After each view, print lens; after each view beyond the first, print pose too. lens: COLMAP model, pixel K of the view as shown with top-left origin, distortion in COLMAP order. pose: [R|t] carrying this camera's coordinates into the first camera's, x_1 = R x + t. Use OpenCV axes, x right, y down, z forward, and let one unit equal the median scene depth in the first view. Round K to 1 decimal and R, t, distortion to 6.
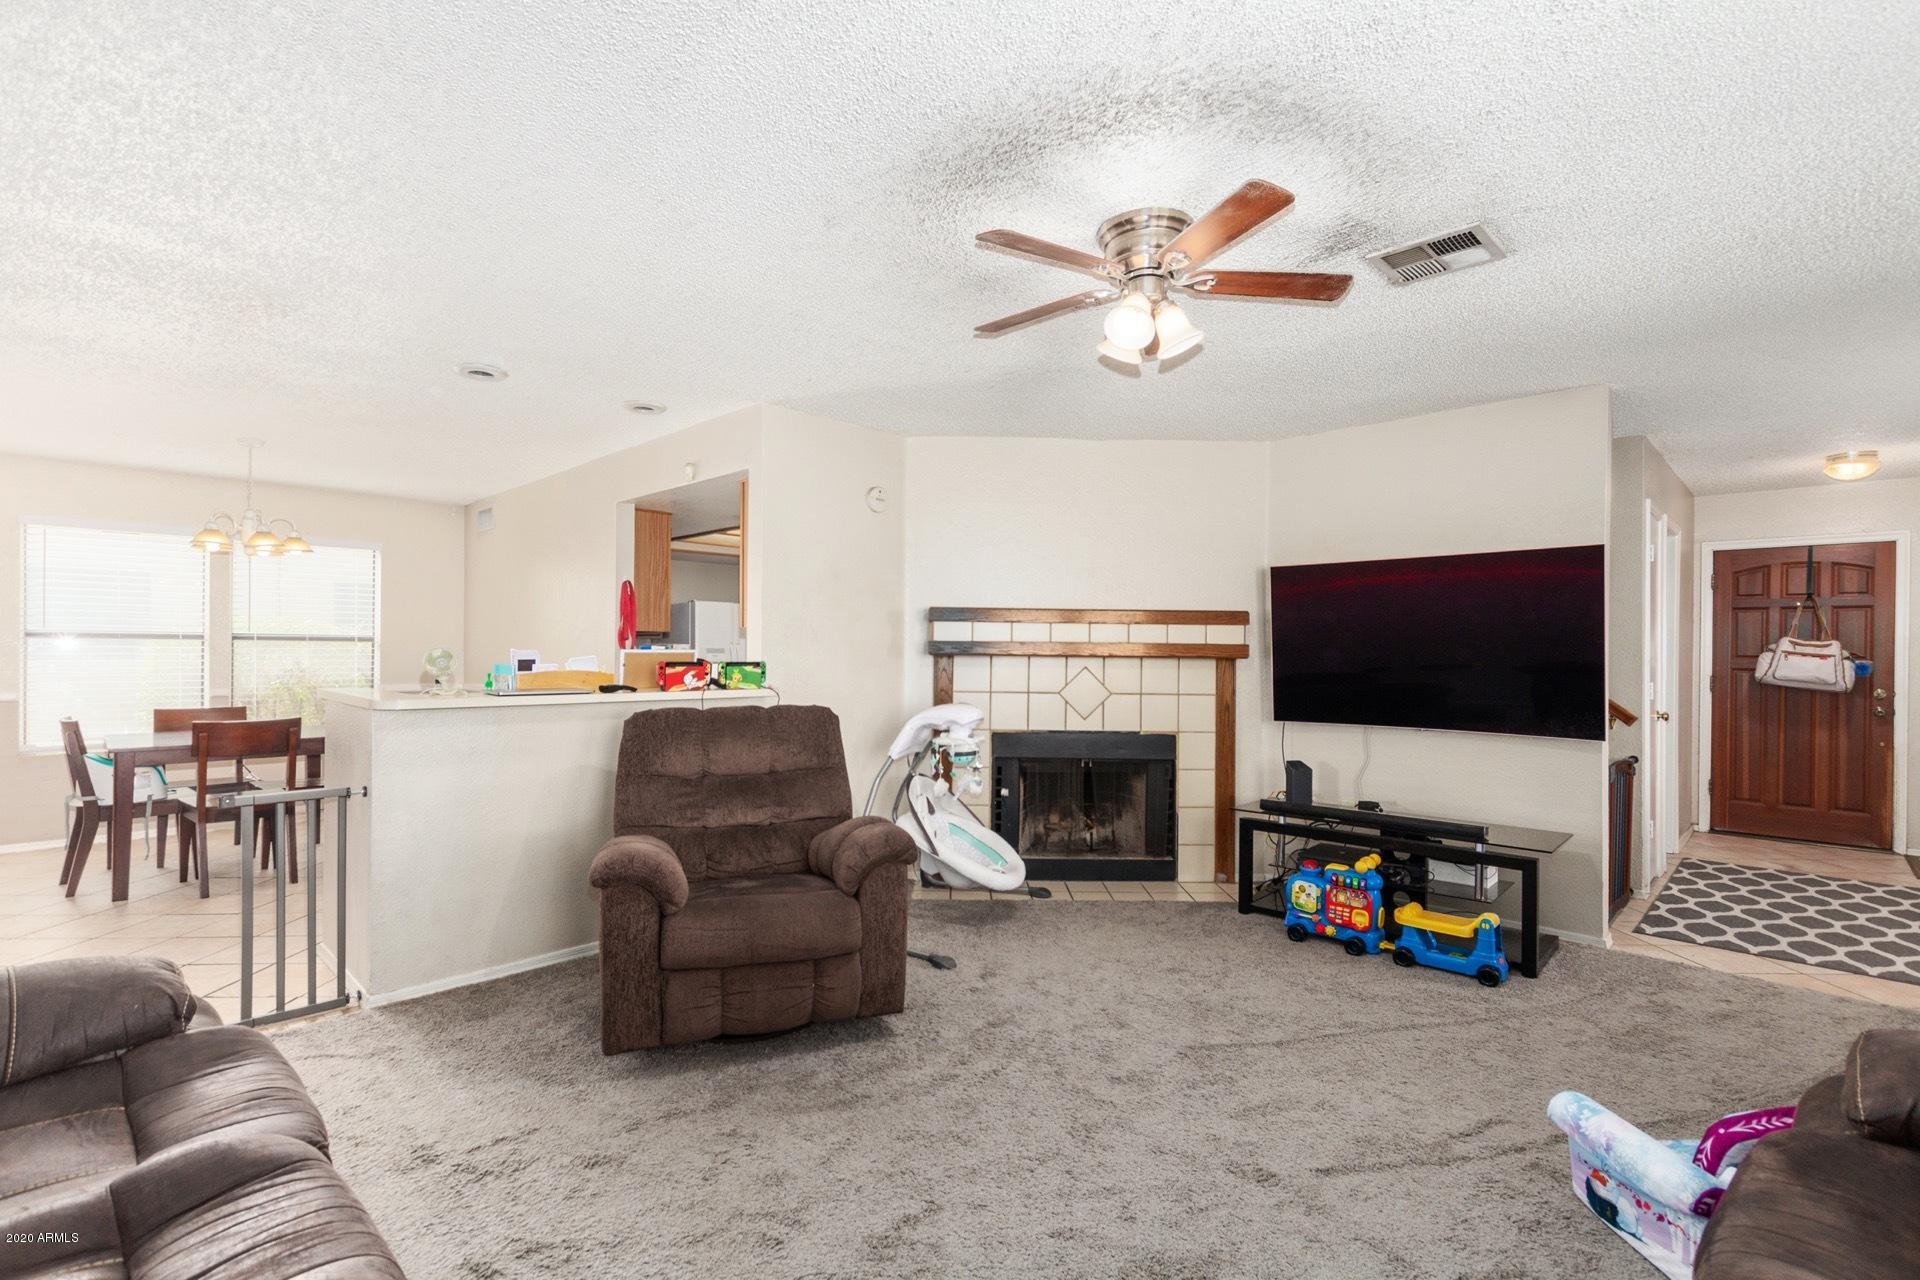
lens RADIAL K [[867.7, 0, 978.1], [0, 867.7, 663.3], [0, 0, 1]] dist [0.003698, -0.000354]
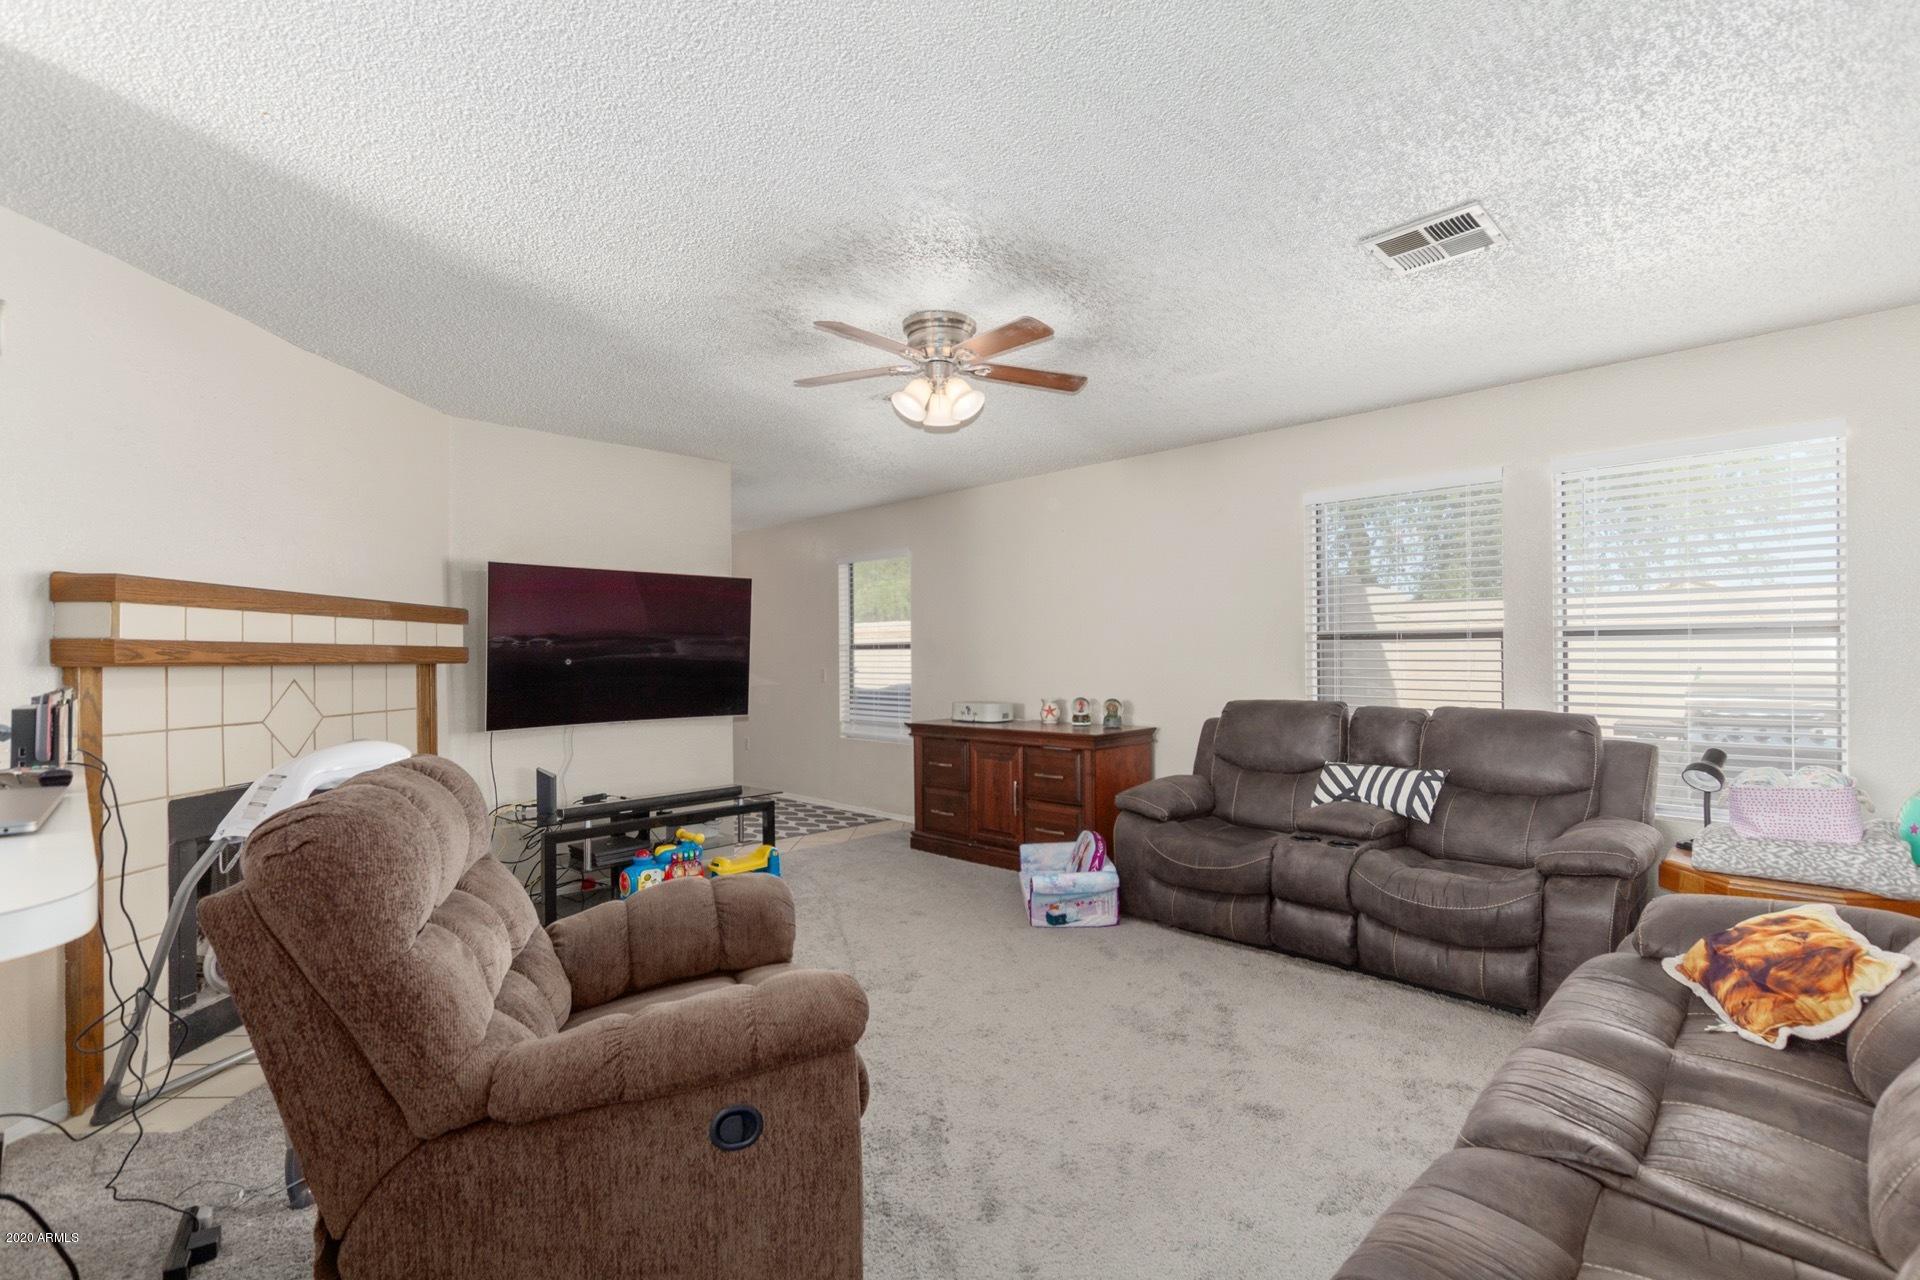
lens RADIAL K [[867.7, 0, 978.1], [0, 867.7, 663.3], [0, 0, 1]] dist [0.003698, -0.000354]
pose [[0.036801, -0.018716, 0.999147, -0.556421], [0.020185, 0.999635, 0.017982, -0.010844], [-0.999119, 0.019506, 0.037166, 0.455963]]
